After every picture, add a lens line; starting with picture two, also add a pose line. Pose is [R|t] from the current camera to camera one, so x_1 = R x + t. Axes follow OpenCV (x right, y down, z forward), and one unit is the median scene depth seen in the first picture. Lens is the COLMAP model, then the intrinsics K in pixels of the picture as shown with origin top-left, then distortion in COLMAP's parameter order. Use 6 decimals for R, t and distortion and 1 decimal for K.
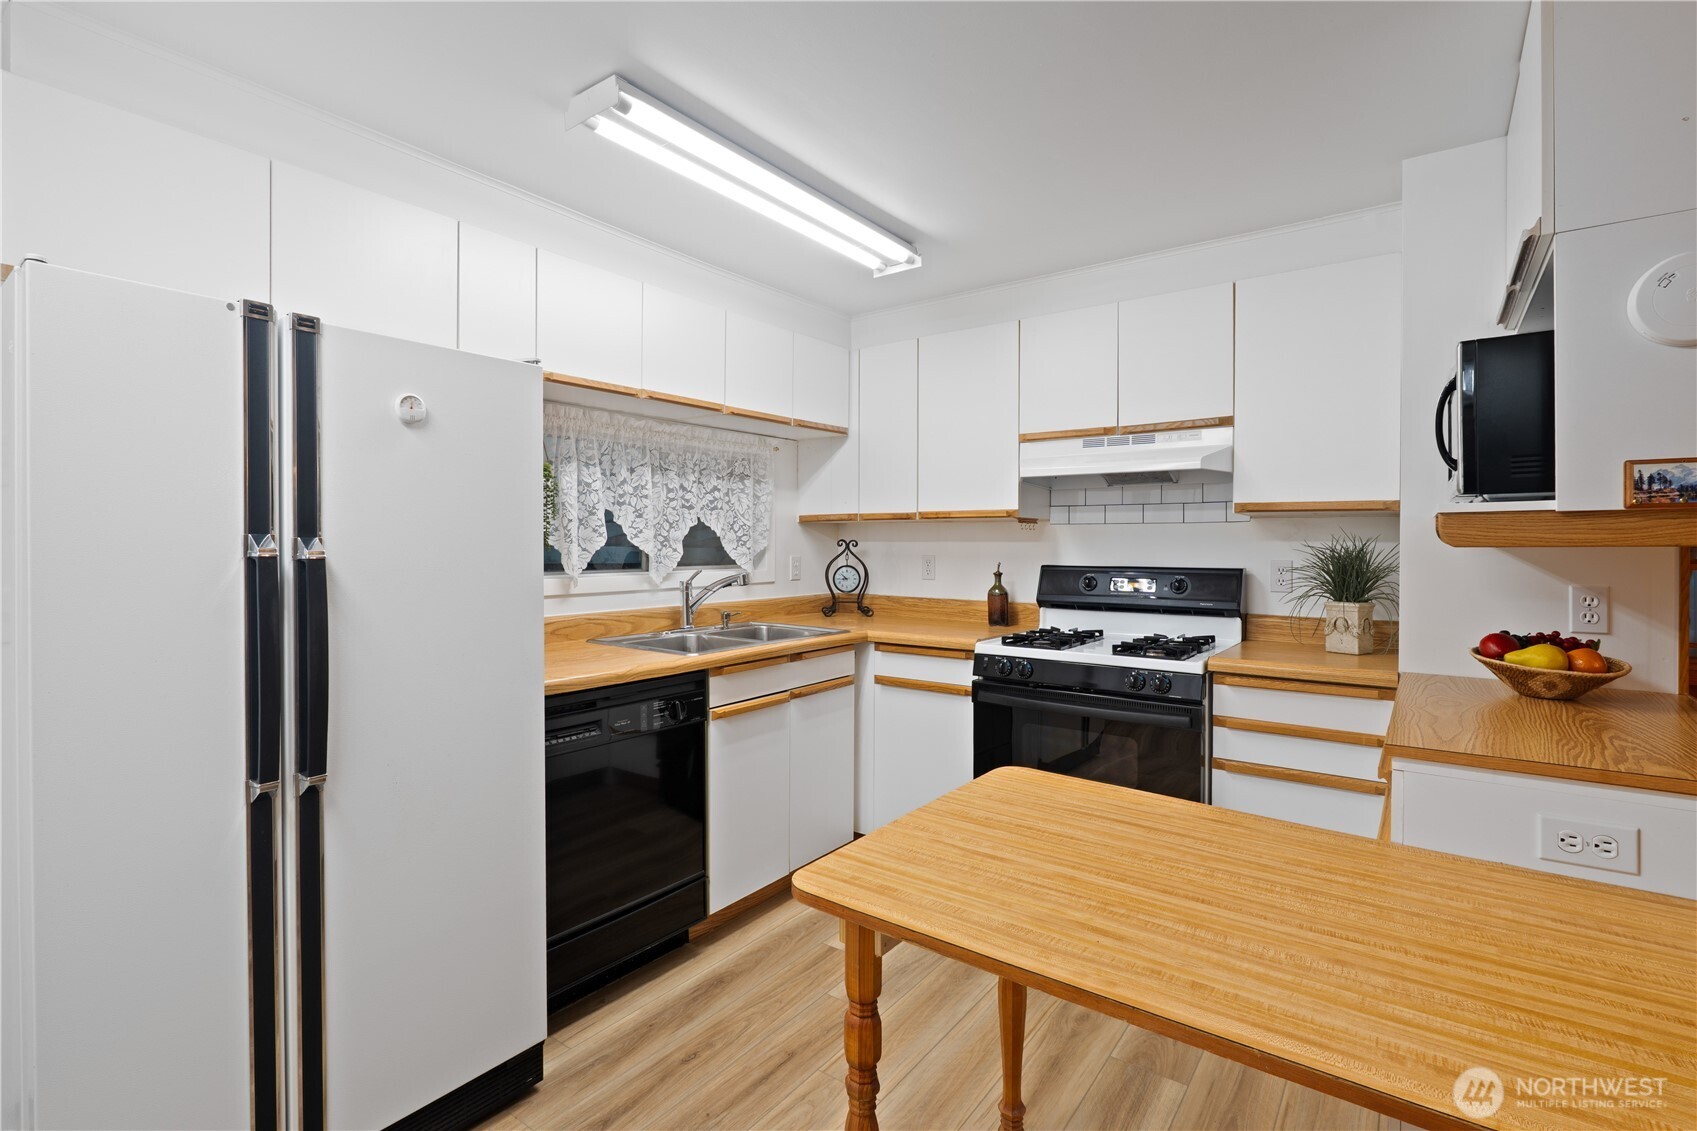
lens RADIAL K [[784.4, 0, 846.8], [0, 784.4, 553.0], [0, 0, 1]] dist [-0.008928, 0.001436]
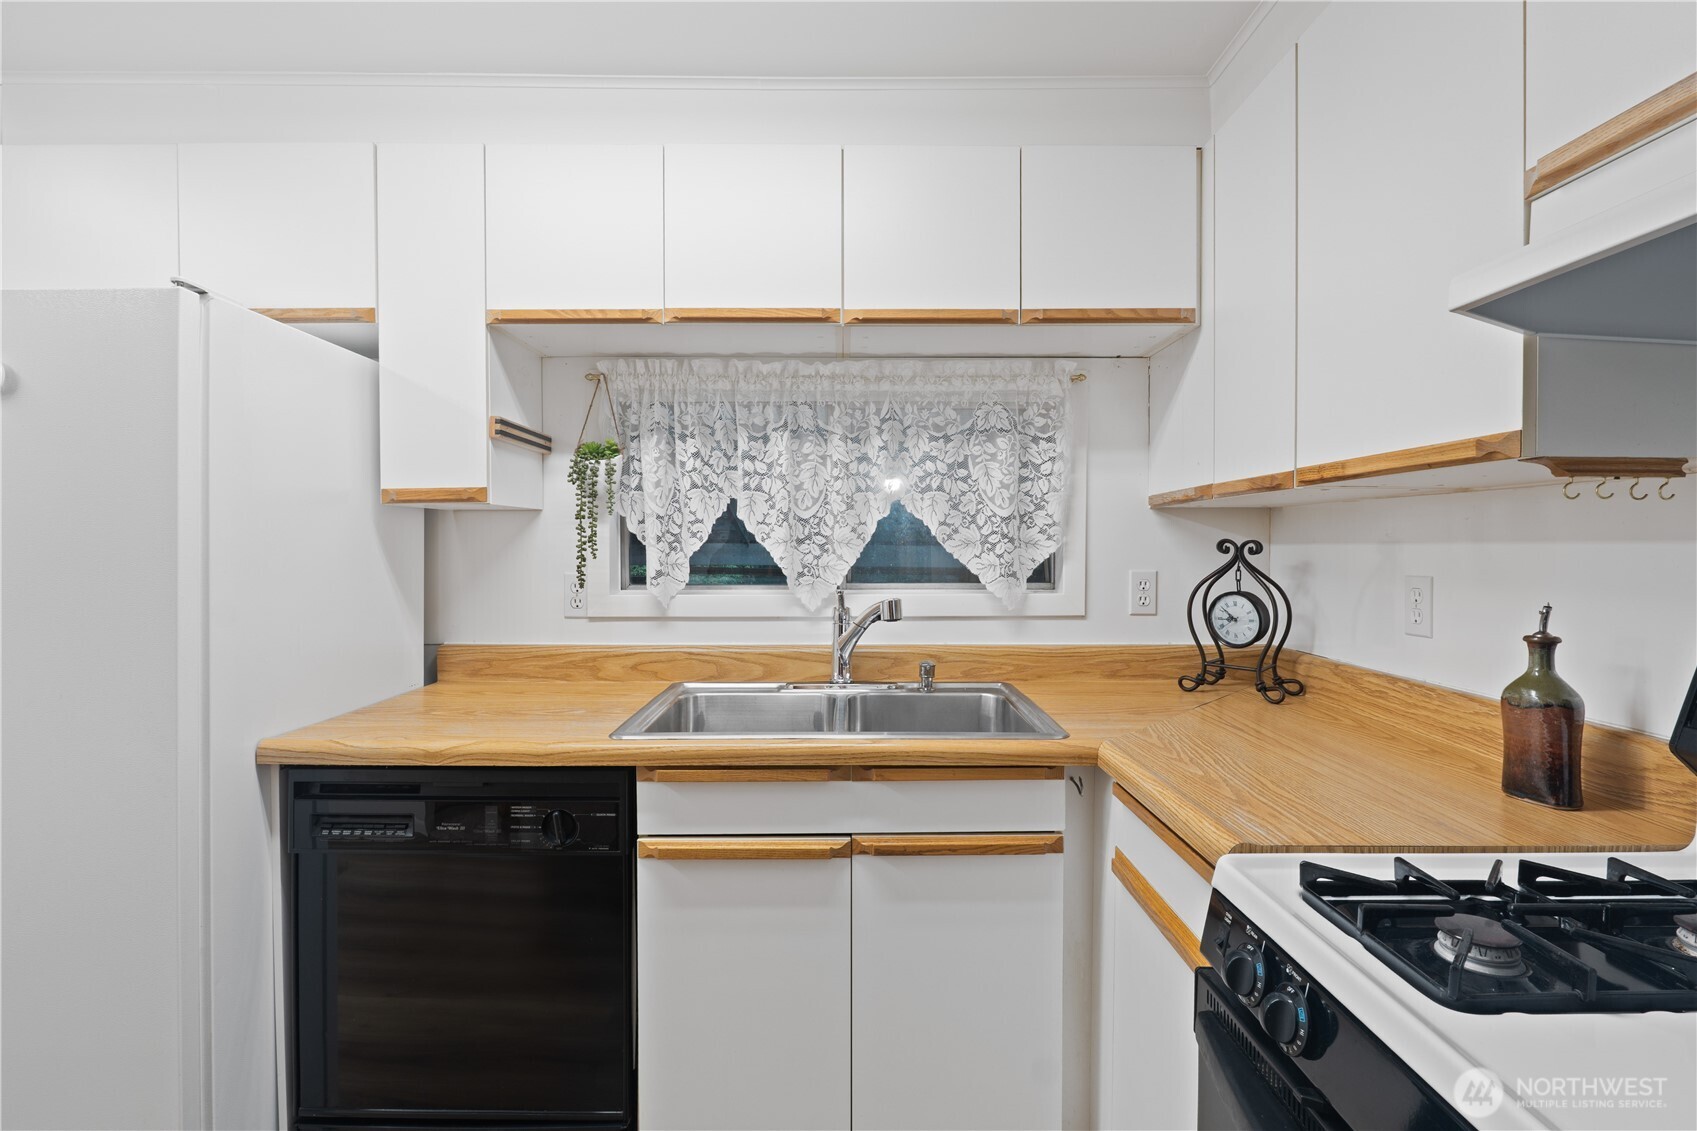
lens RADIAL K [[784.4, 0, 853.2], [0, 784.4, 552.9], [0, 0, 1]] dist [-0.008928, 0.001436]
pose [[0.604849, 0.005125, -0.796324, 0.323933], [-0.010089, 0.999948, -0.001228, -0.007302], [0.796277, 0.008777, 0.604869, 0.676769]]
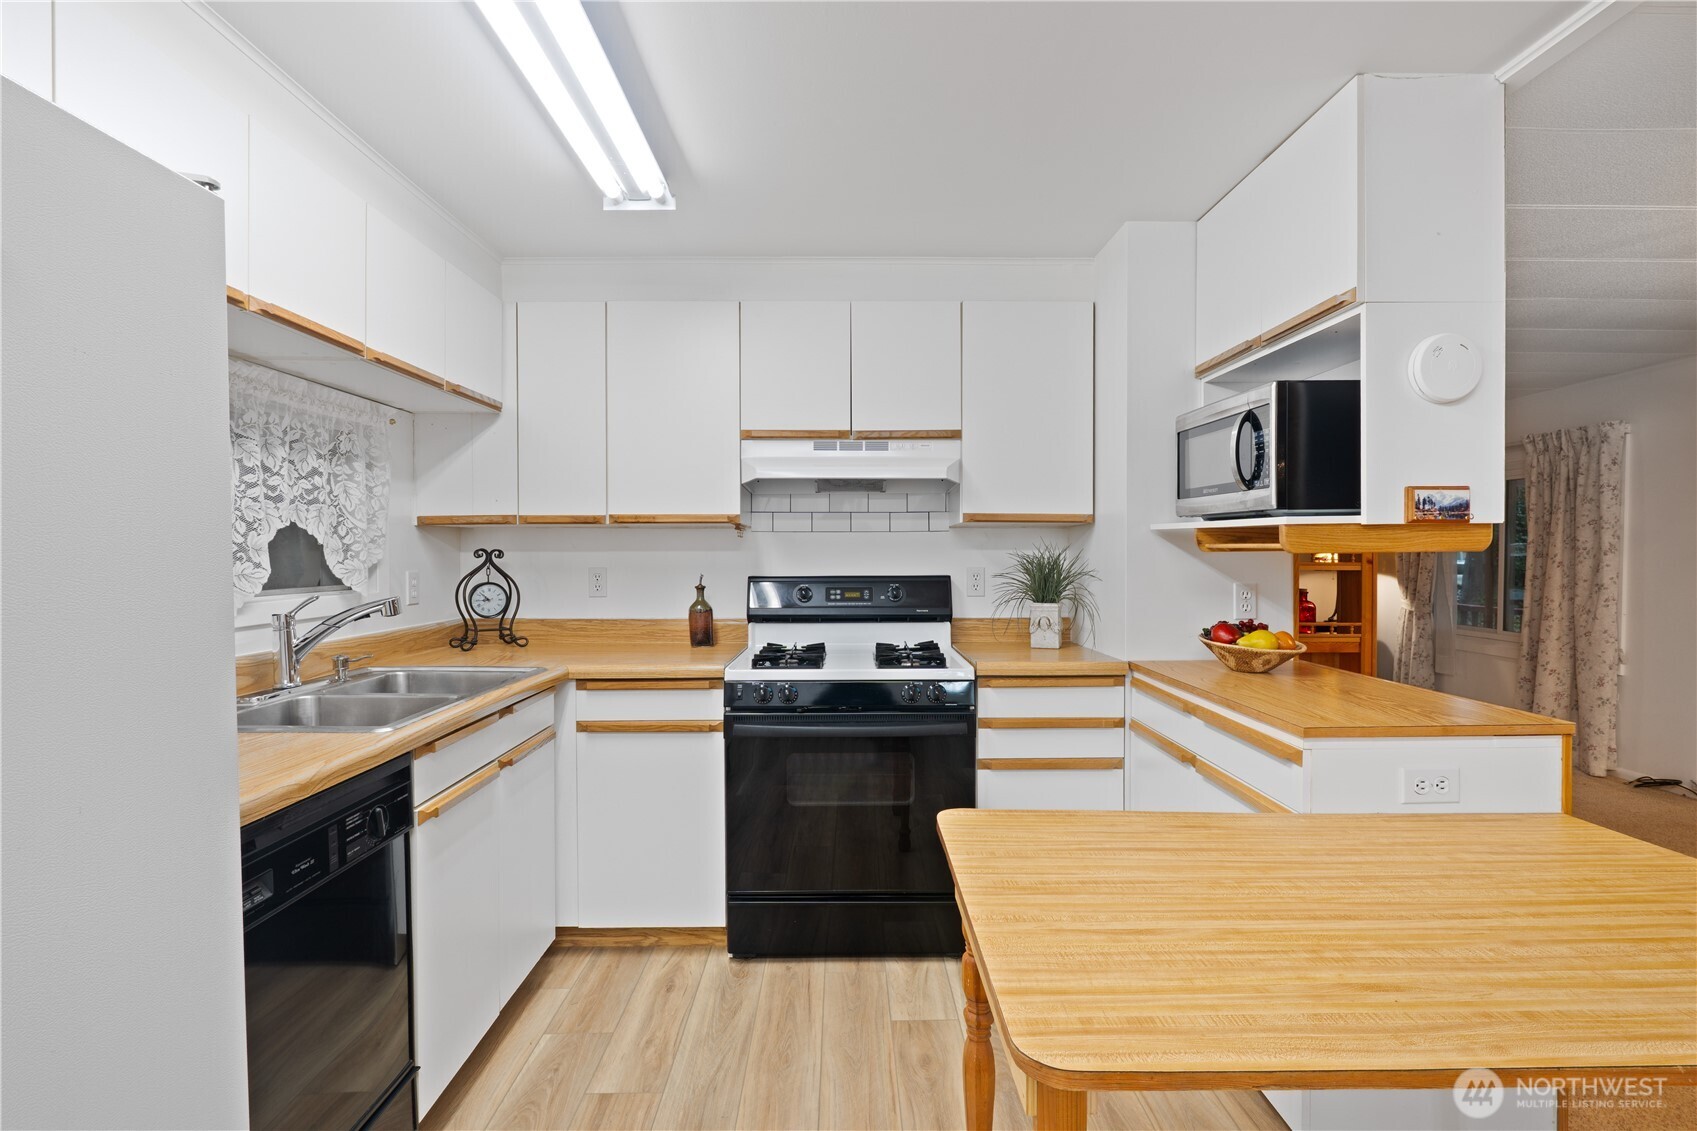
lens RADIAL K [[784.4, 0, 849.7], [0, 784.4, 569.0], [0, 0, 1]] dist [-0.008928, 0.001436]
pose [[0.797005, -0.016487, 0.603748, -0.238860], [0.011724, 0.999861, 0.011828, -0.002871], [-0.603860, -0.002348, 0.797087, 0.231495]]
